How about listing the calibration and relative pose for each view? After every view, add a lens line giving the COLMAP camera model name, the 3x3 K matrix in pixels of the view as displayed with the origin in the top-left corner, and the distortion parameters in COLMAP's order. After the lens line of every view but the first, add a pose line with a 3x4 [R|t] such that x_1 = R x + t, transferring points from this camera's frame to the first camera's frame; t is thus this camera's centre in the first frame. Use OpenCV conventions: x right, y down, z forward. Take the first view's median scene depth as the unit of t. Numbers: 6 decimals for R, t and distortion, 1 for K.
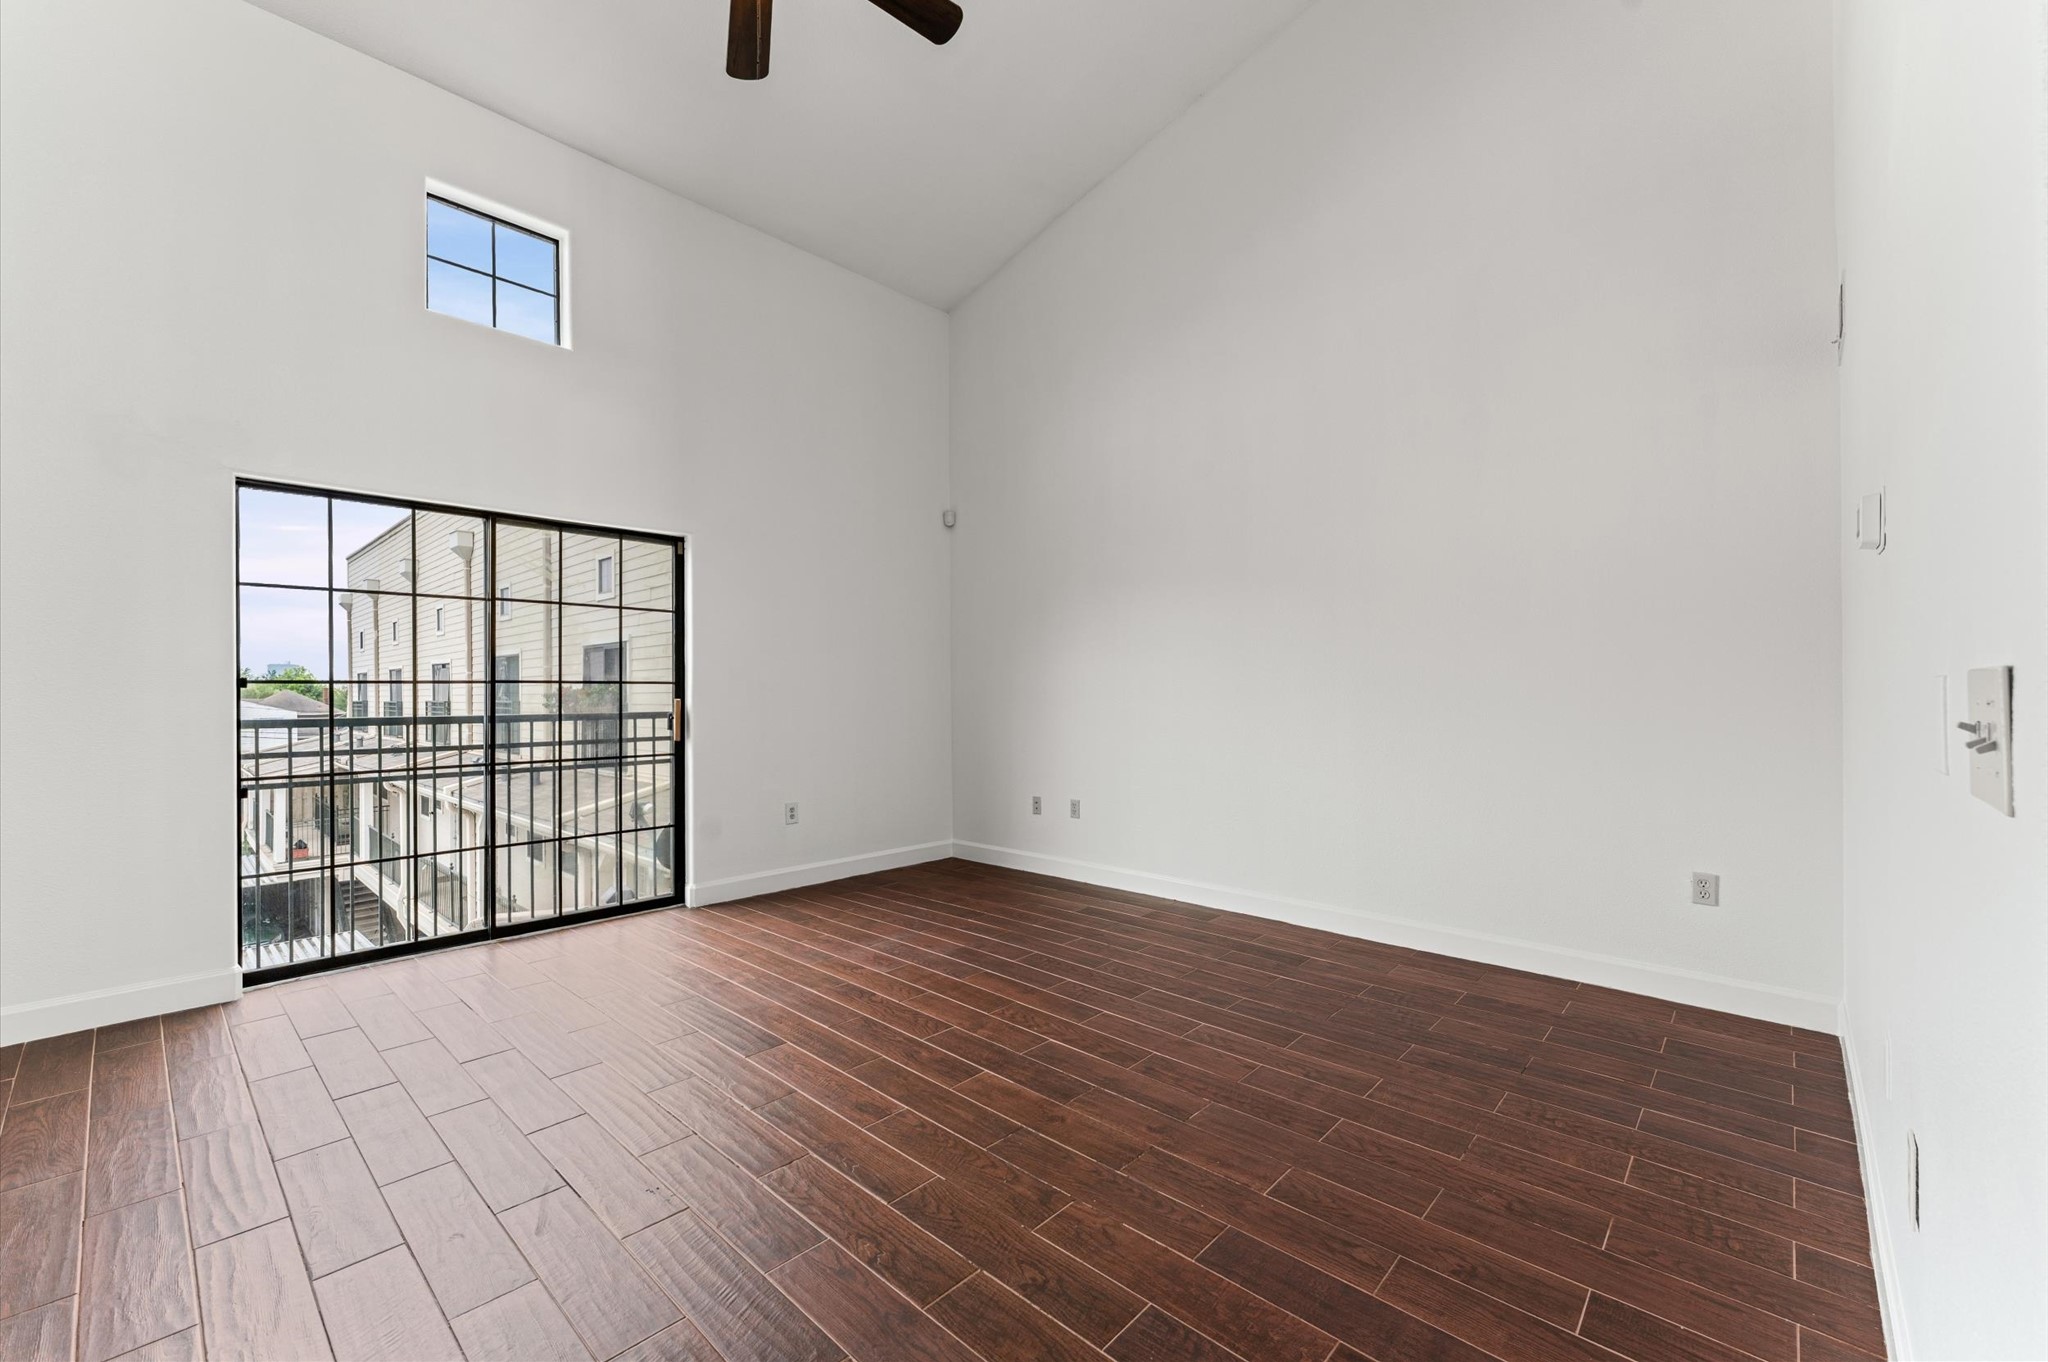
lens RADIAL K [[824.0, 0, 1027.6], [0, 824.0, 684.0], [0, 0, 1]] dist [-0.001993, -0.000209]
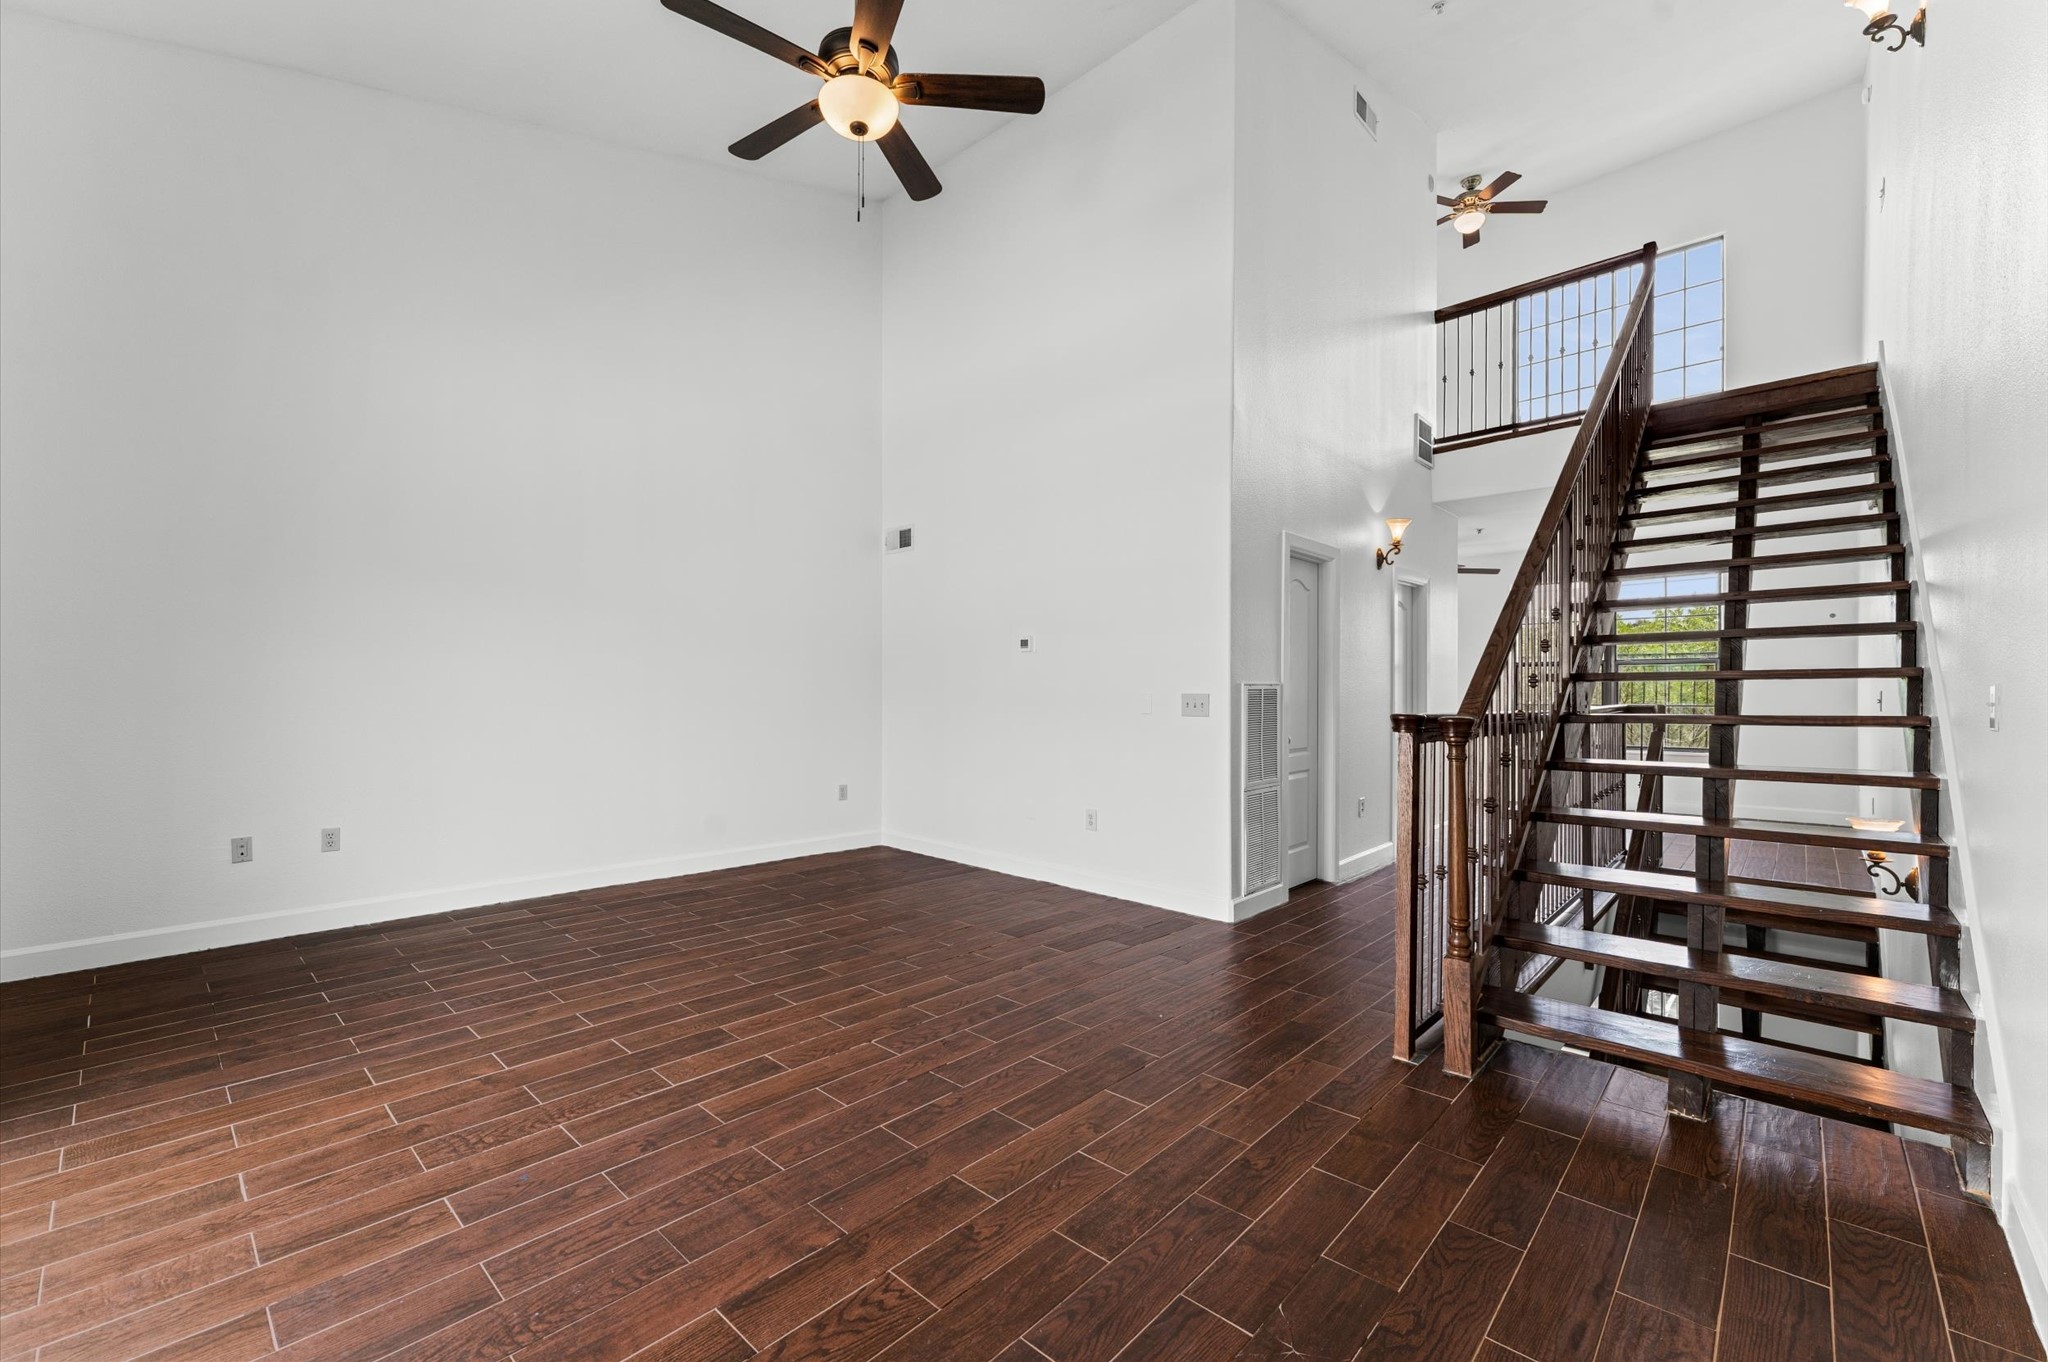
lens RADIAL K [[824.0, 0, 1027.6], [0, 824.0, 684.0], [0, 0, 1]] dist [-0.001993, -0.000209]
pose [[0.002054, 0.018276, 0.999831, -1.031638], [-0.008968, 0.999793, -0.018257, 0.015822], [-0.999958, -0.008929, 0.002218, 0.475200]]
